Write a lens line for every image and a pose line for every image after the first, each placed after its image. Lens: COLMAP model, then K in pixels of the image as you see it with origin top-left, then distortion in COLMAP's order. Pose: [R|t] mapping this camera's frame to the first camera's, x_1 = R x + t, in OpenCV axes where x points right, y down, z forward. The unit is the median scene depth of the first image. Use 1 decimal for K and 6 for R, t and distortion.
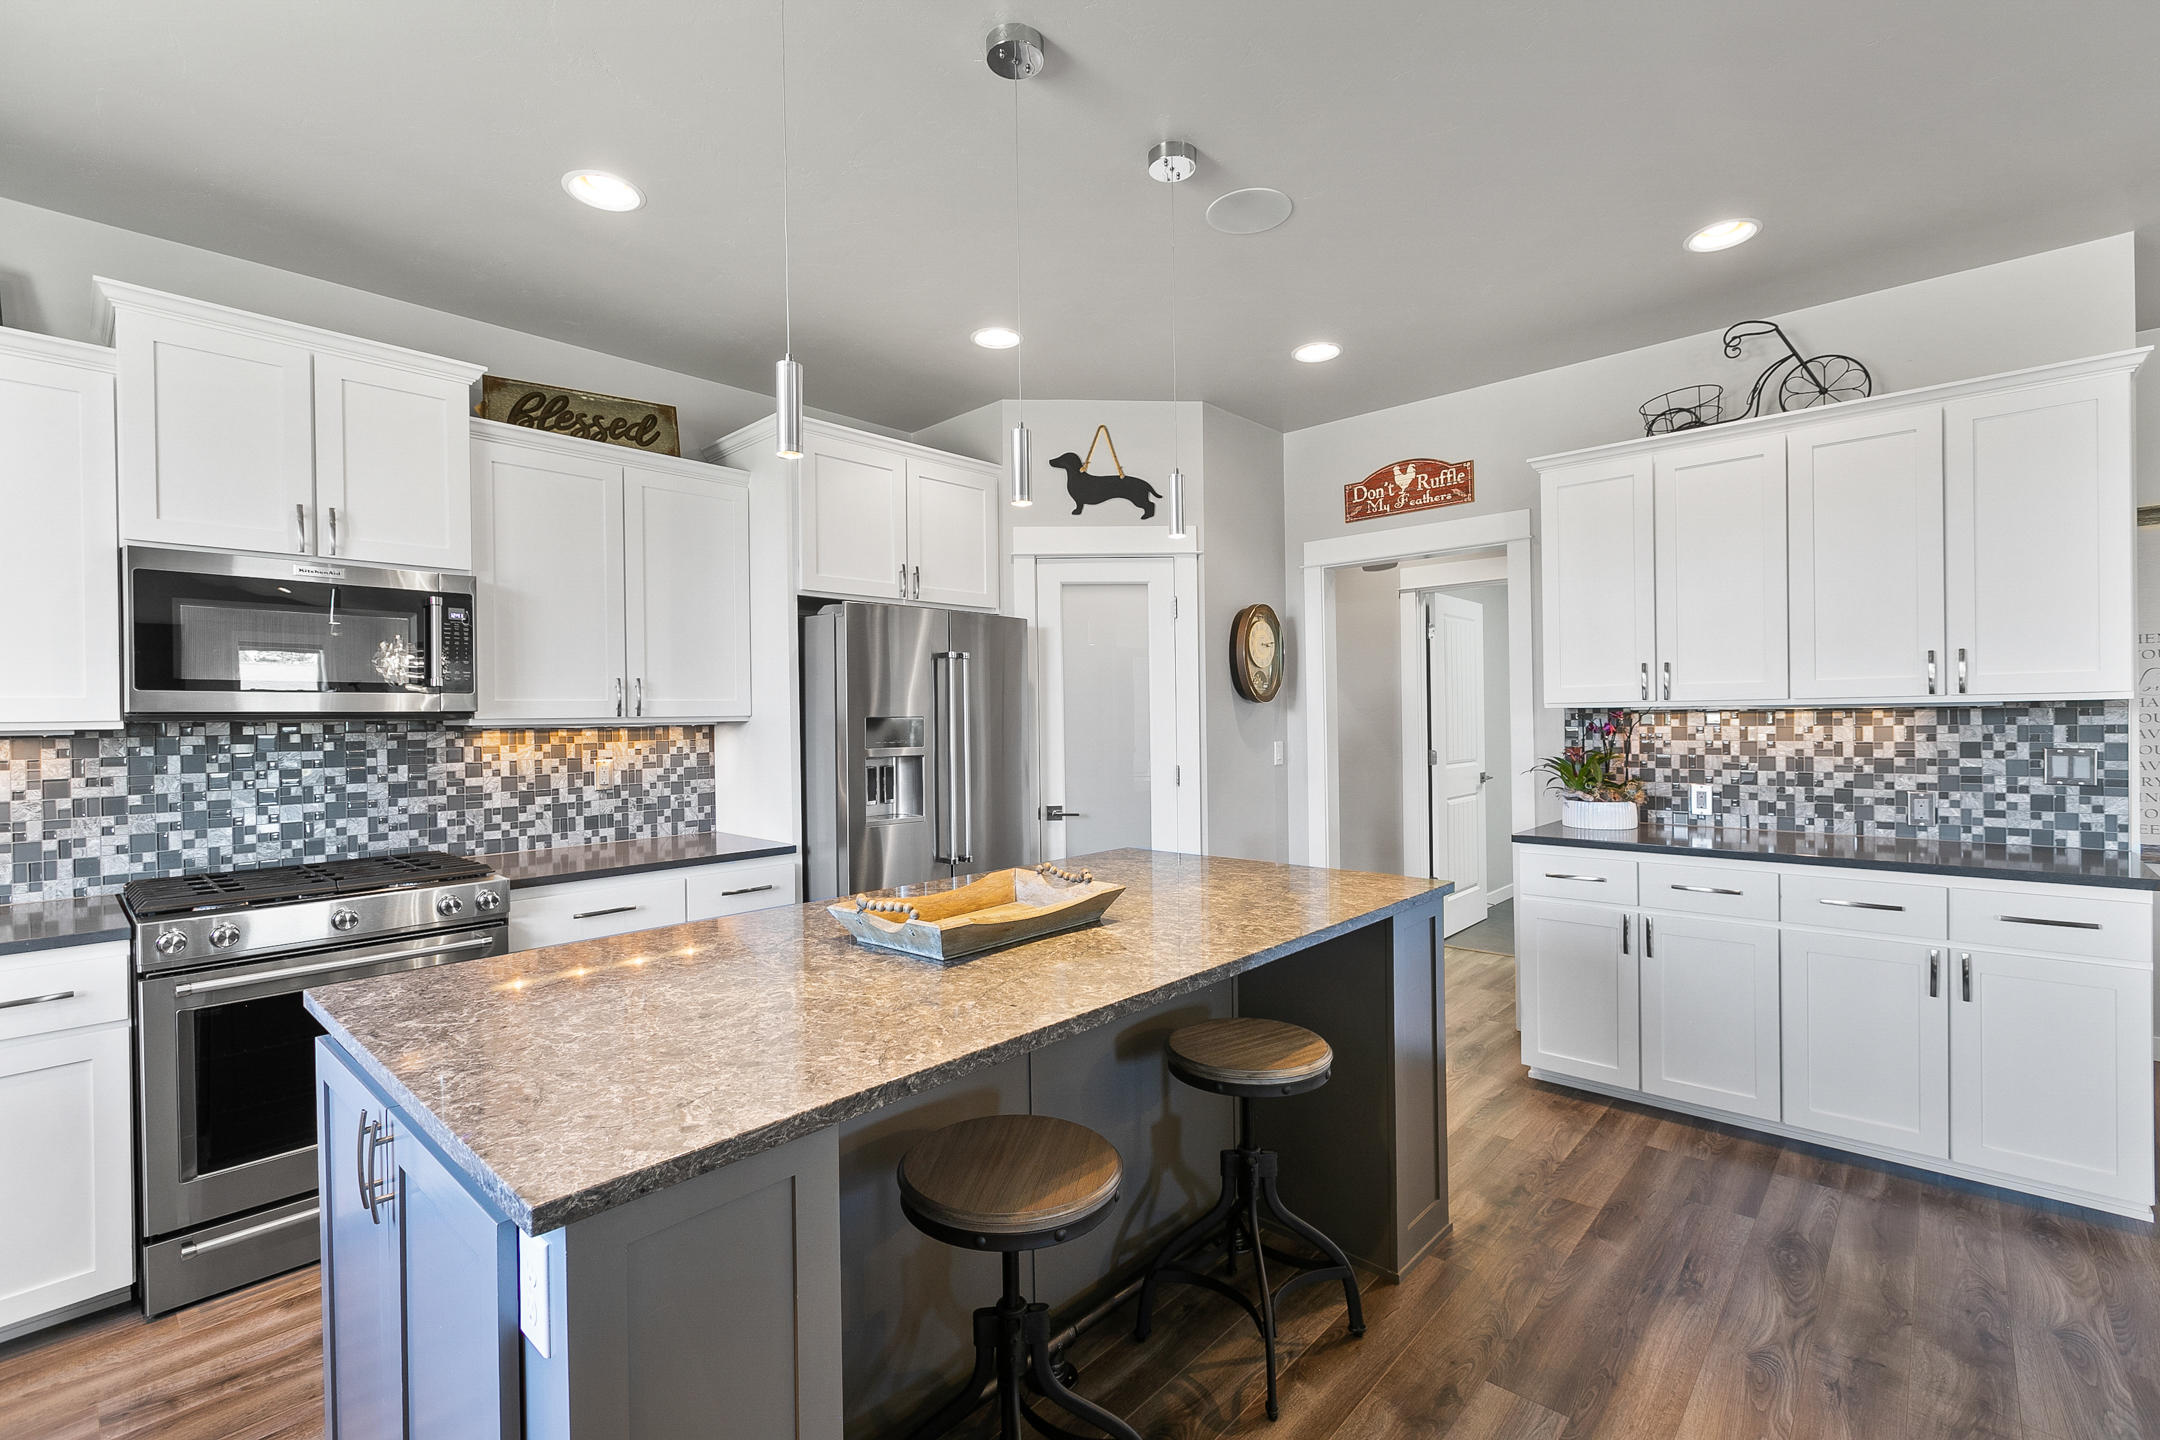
lens RADIAL K [[954.1, 0, 1080.0], [0, 954.1, 720.0], [0, 0, 1]] dist [-0.000245, 0.000341]
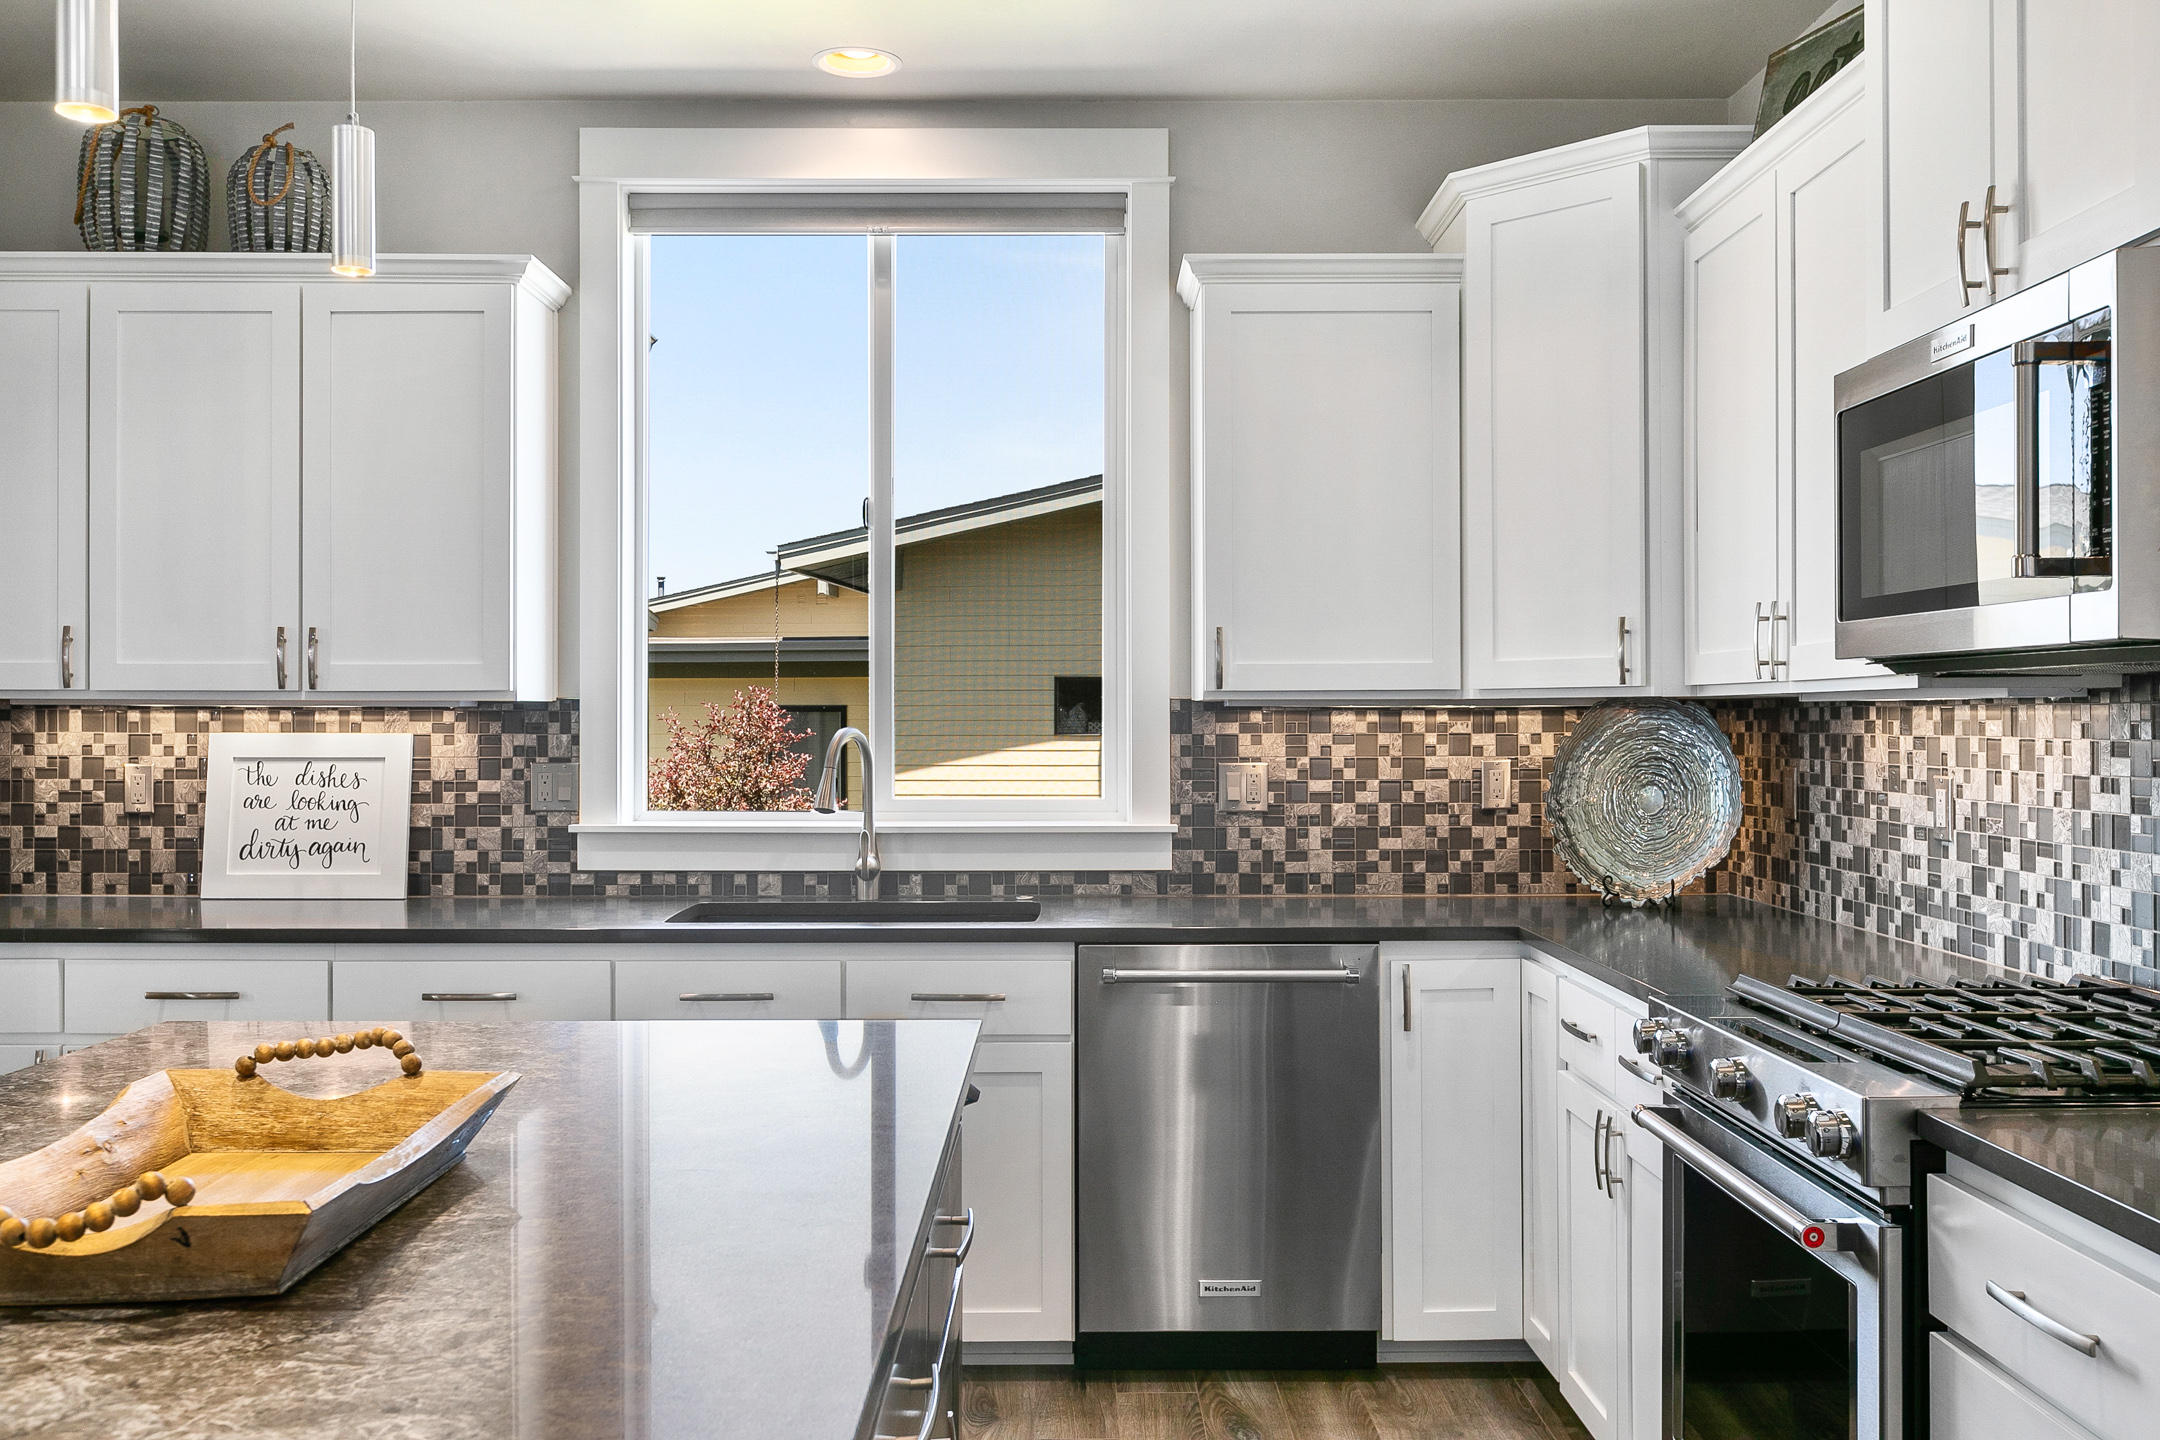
lens RADIAL K [[1895.7, 0, 1076.1], [0, 1895.7, 713.6], [0, 0, 1]] dist [-0.018239, -0.004444]
pose [[-0.734250, 0.013972, -0.678736, 0.097686], [0.011139, 0.999902, 0.008533, 0.006910], [0.678788, -0.001295, -0.734333, 1.082369]]
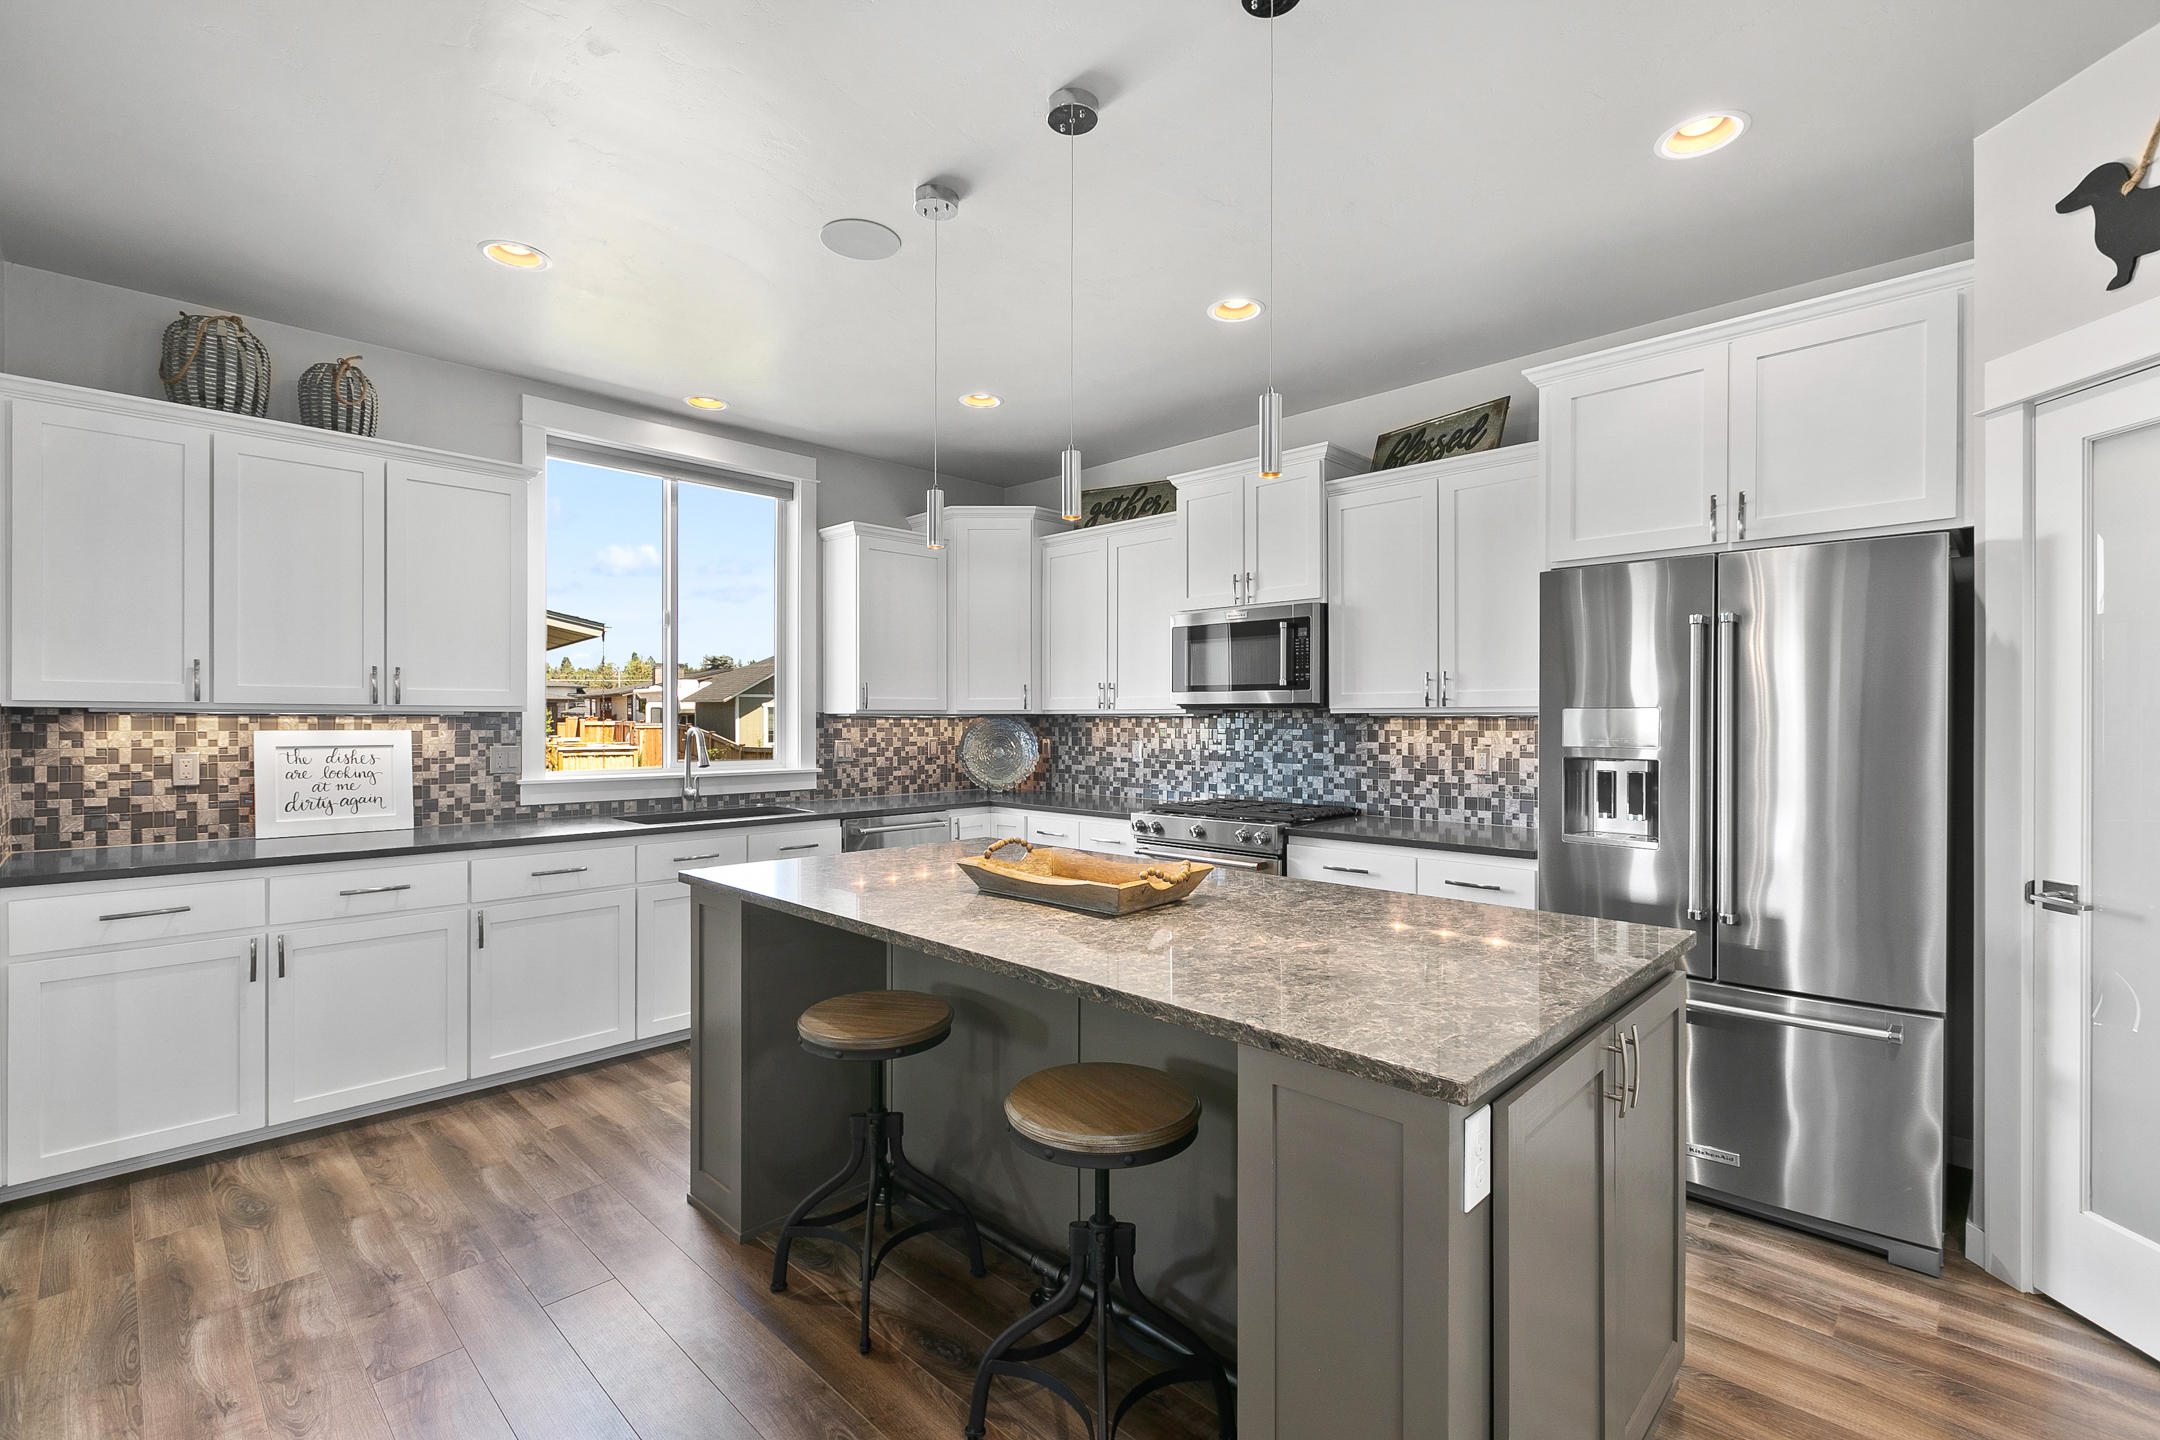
lens RADIAL K [[954.1, 0, 1080.0], [0, 954.1, 720.0], [0, 0, 1]] dist [-0.000245, 0.000341]
pose [[-0.035831, 0.016406, -0.999223, 0.630678], [-0.002315, 0.999861, 0.016500, -0.005516], [0.999355, 0.002904, -0.035788, 0.626811]]
